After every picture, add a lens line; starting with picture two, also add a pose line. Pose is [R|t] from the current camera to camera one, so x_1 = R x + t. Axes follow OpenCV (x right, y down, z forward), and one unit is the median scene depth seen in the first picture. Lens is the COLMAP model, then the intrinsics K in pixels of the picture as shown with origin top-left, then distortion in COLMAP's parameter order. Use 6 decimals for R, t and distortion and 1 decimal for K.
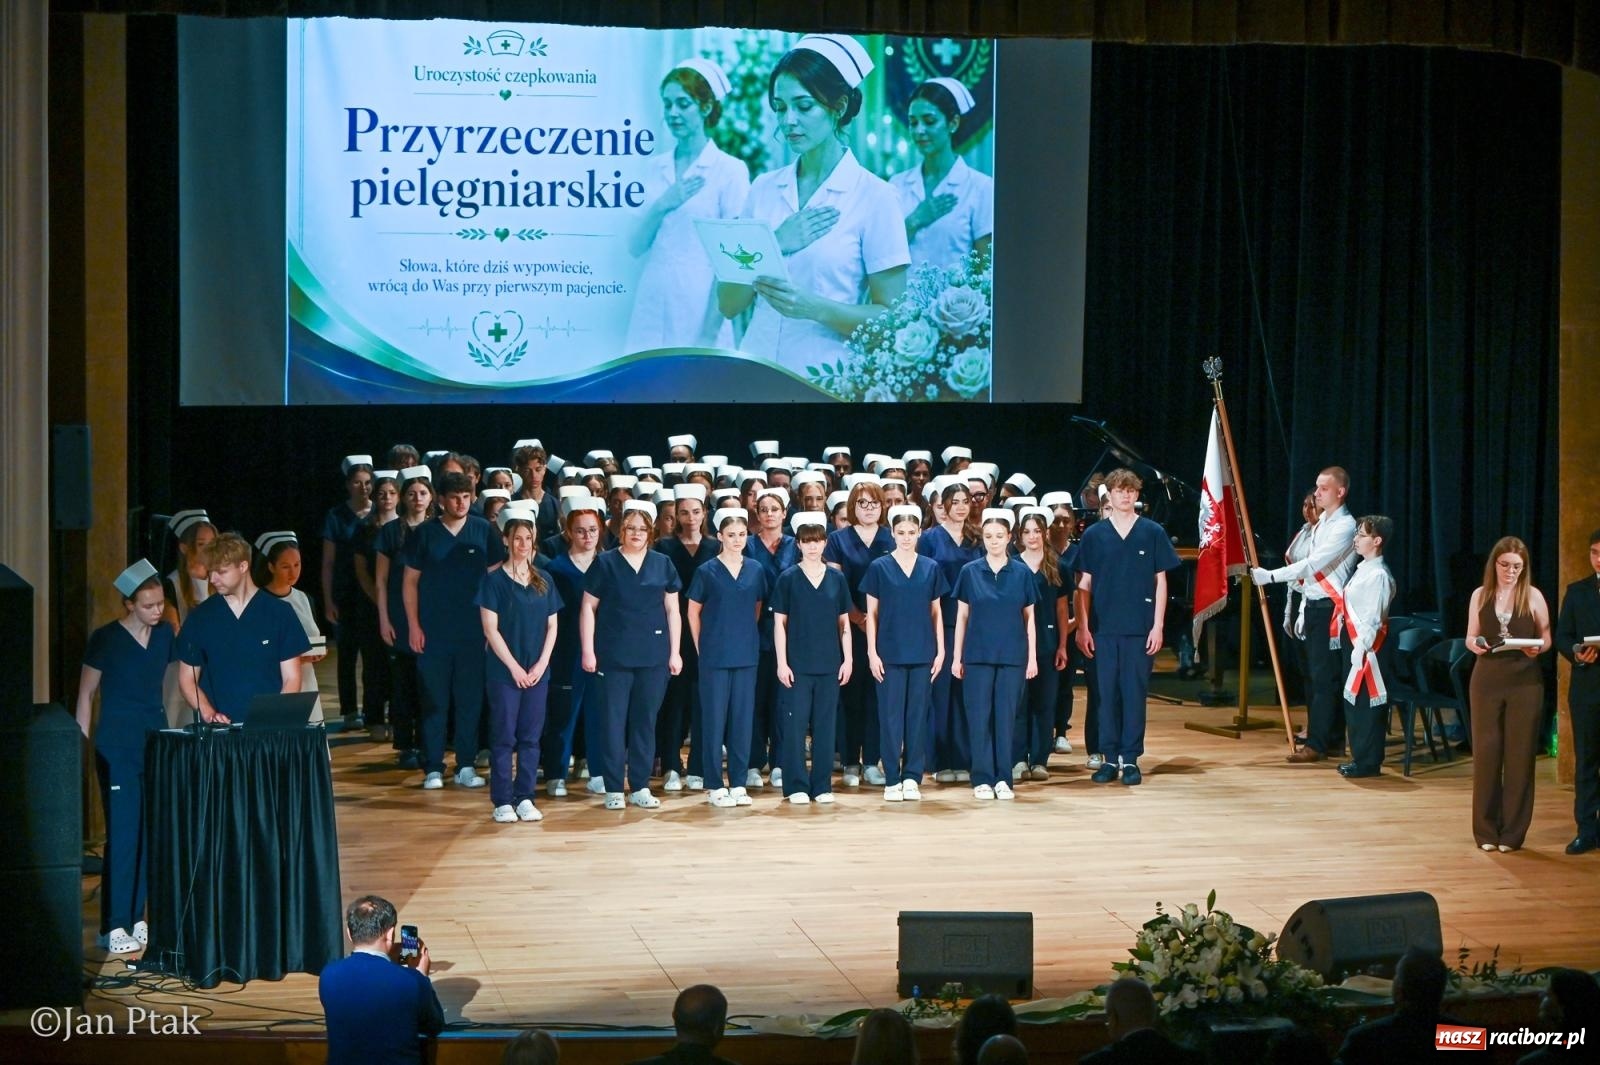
lens RADIAL K [[3754.9, 0, 825.2], [0, 3754.9, 537.3], [0, 0, 1]] dist [0.070971, 0.036959]
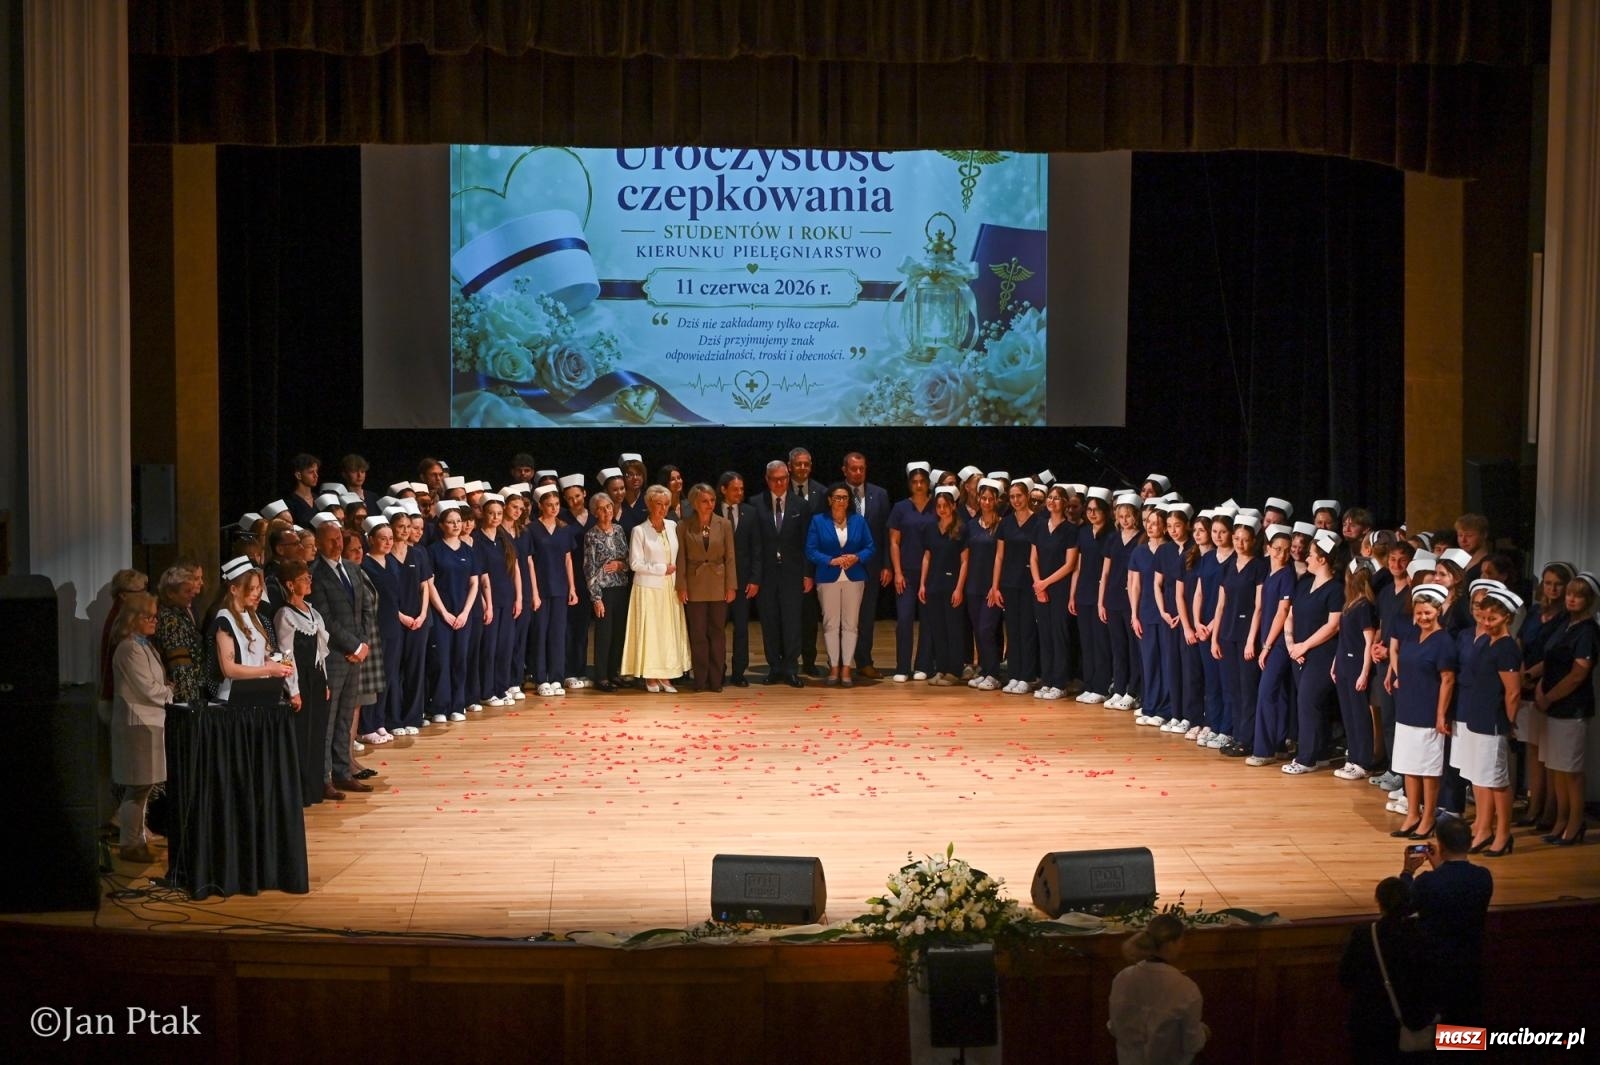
lens RADIAL K [[3620.3, 0, 800.0], [0, 3620.3, 532.5], [0, 0, 1]] dist [-0.033166, 0.153622]
pose [[0.987452, 0.007820, -0.157726, 0.244272], [-0.005586, 0.999878, 0.014603, -0.029462], [0.157821, -0.013539, 0.987375, -0.222029]]
